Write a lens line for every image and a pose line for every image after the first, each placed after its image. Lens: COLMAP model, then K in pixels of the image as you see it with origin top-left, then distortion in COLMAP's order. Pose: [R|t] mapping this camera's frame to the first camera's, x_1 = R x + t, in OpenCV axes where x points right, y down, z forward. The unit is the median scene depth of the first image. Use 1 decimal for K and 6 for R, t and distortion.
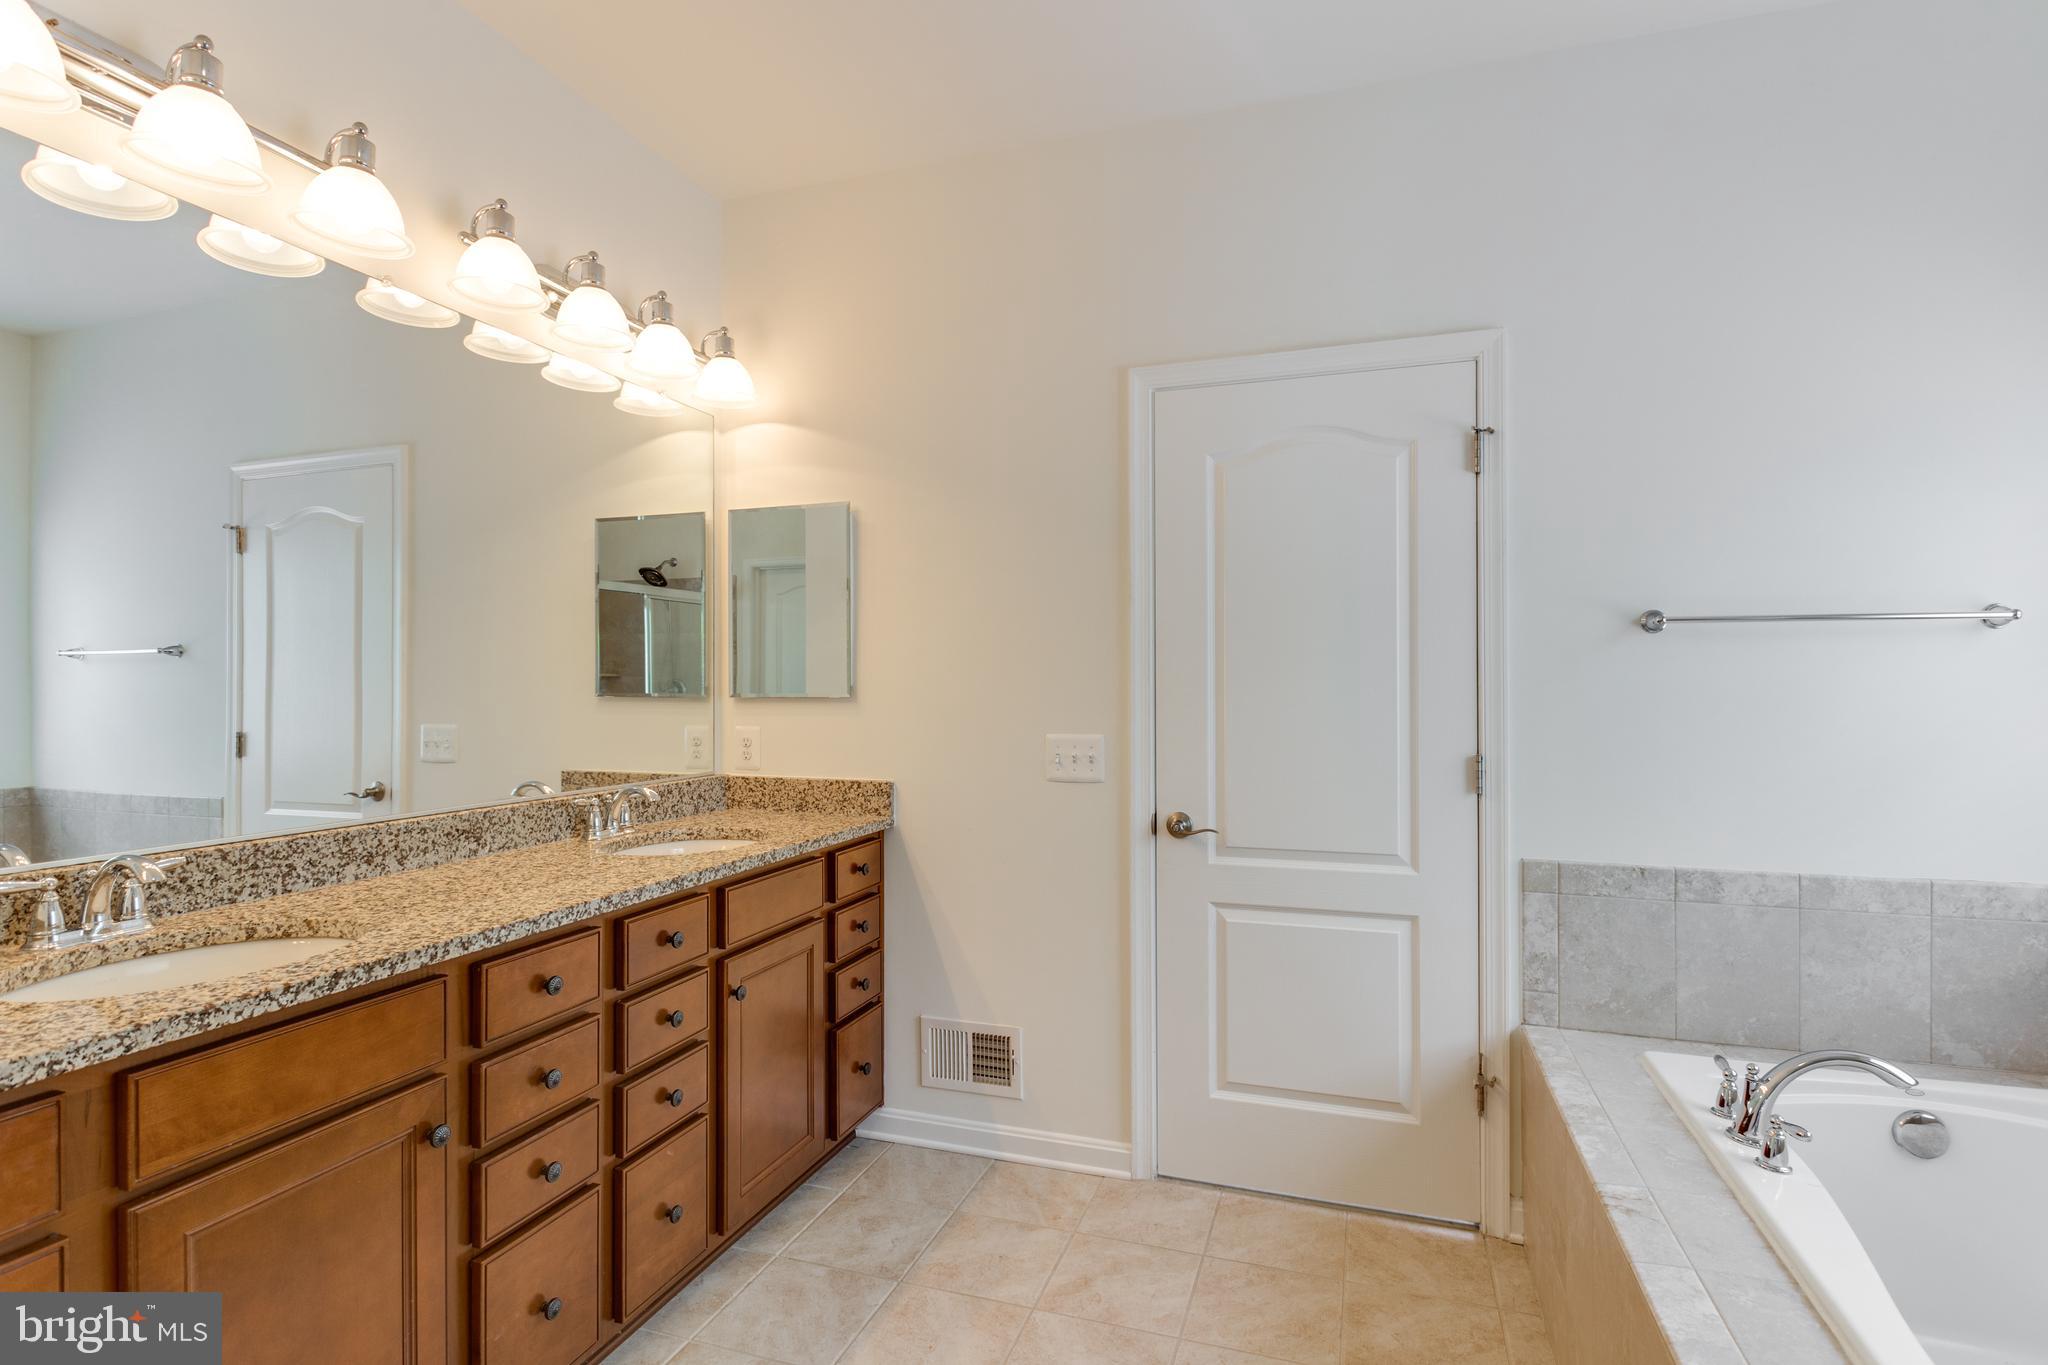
lens RADIAL K [[988.3, 0, 1025.2], [0, 988.3, 679.3], [0, 0, 1]] dist [0.000208, -0.000094]
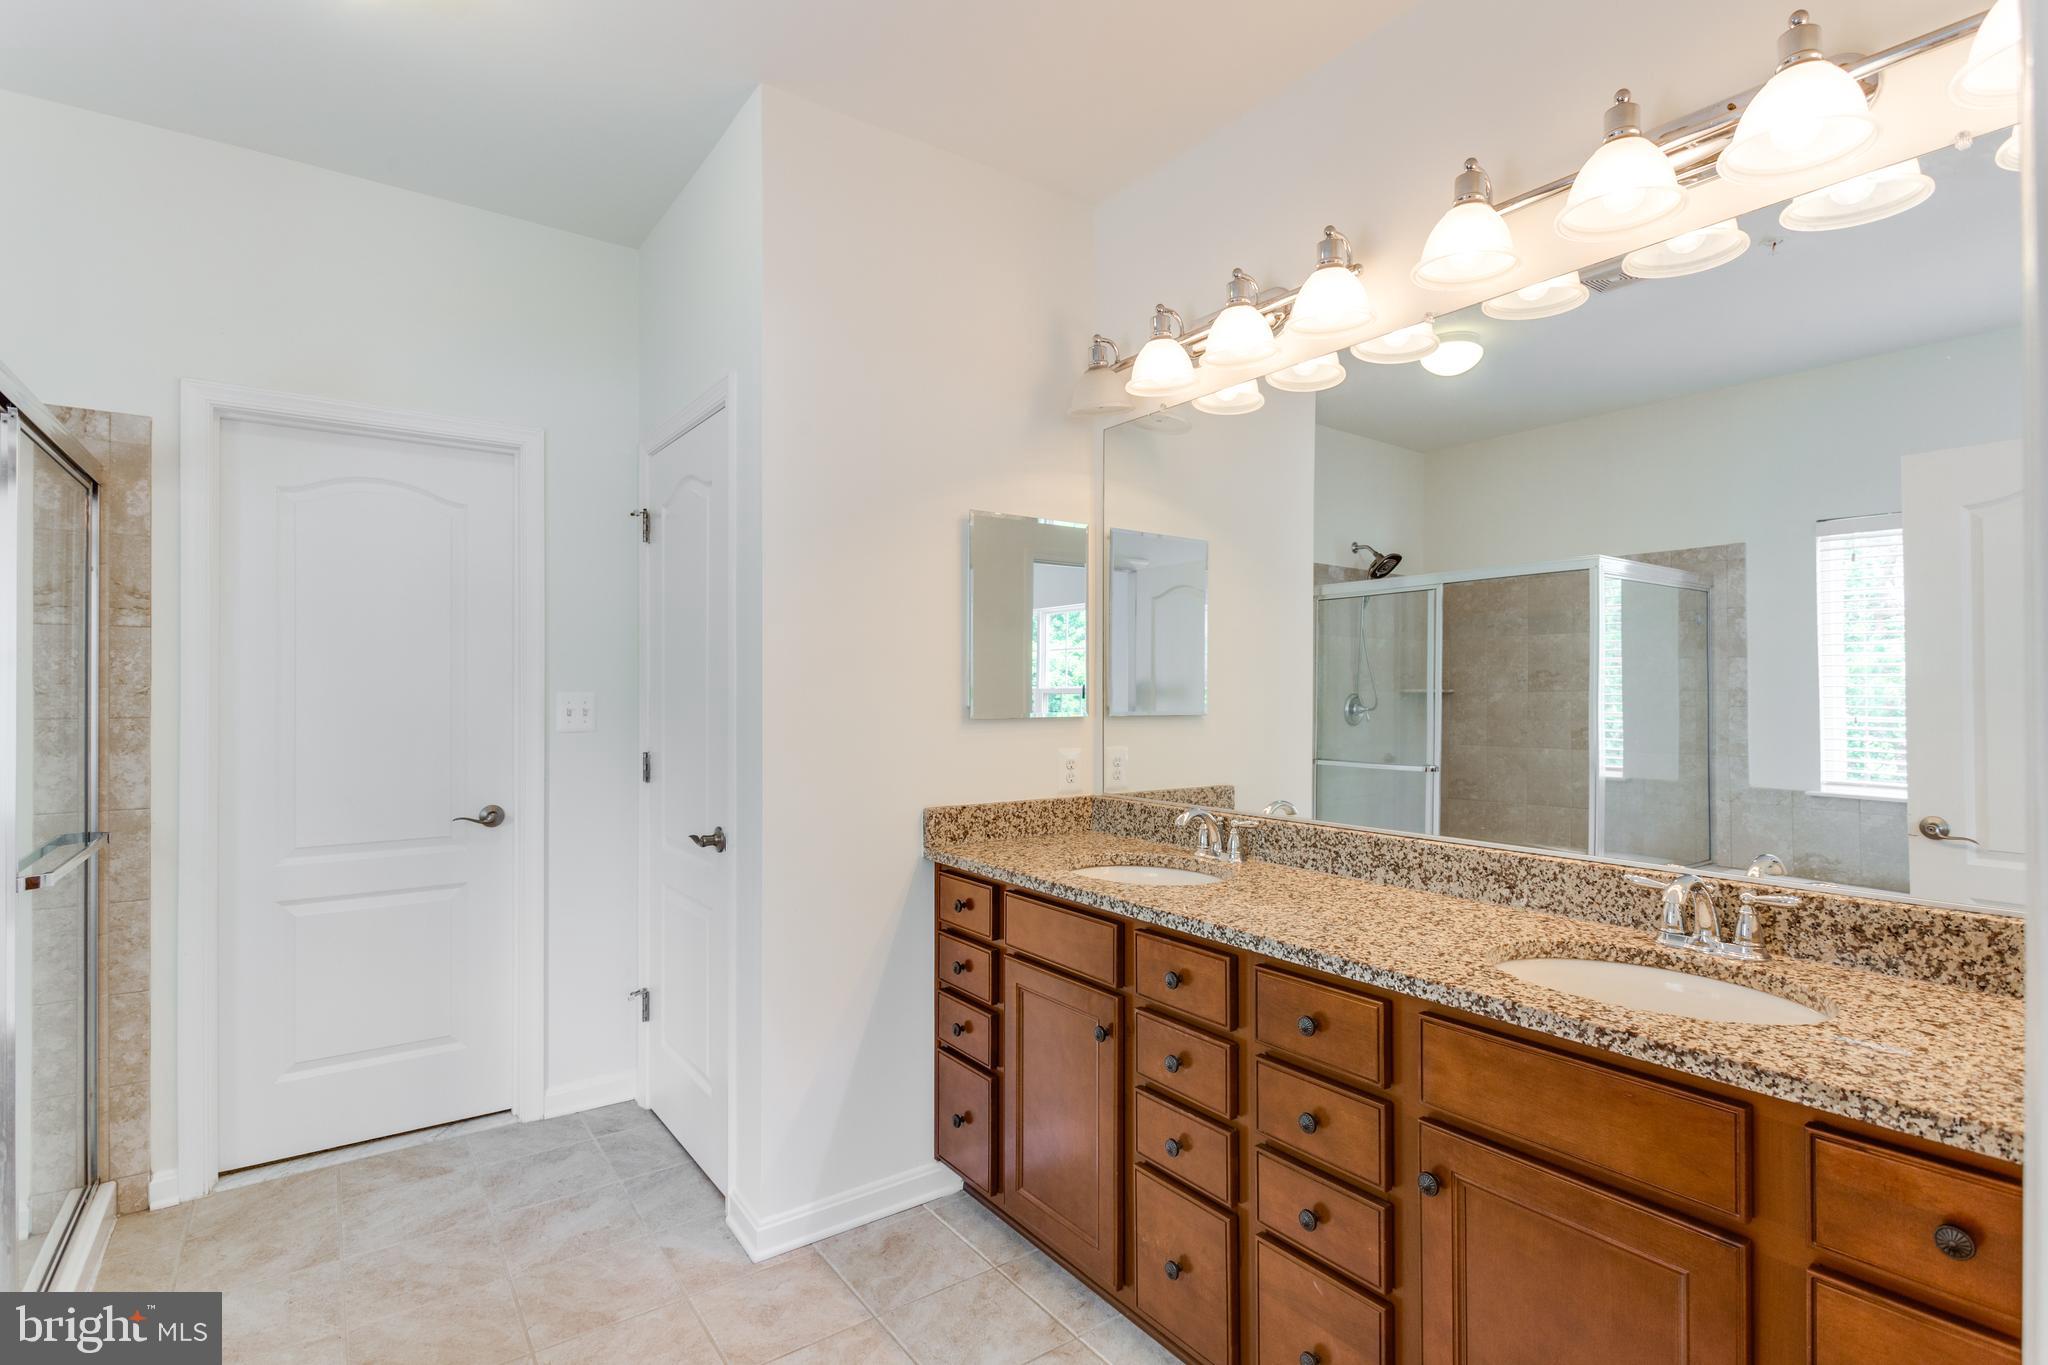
lens RADIAL K [[988.3, 0, 1023.6], [0, 988.3, 683.4], [0, 0, 1]] dist [0.000208, -0.000094]
pose [[-0.575749, -0.002617, -0.817622, 0.466199], [0.006340, 0.999951, -0.007665, -0.015347], [0.817602, -0.009597, -0.575704, 1.319126]]
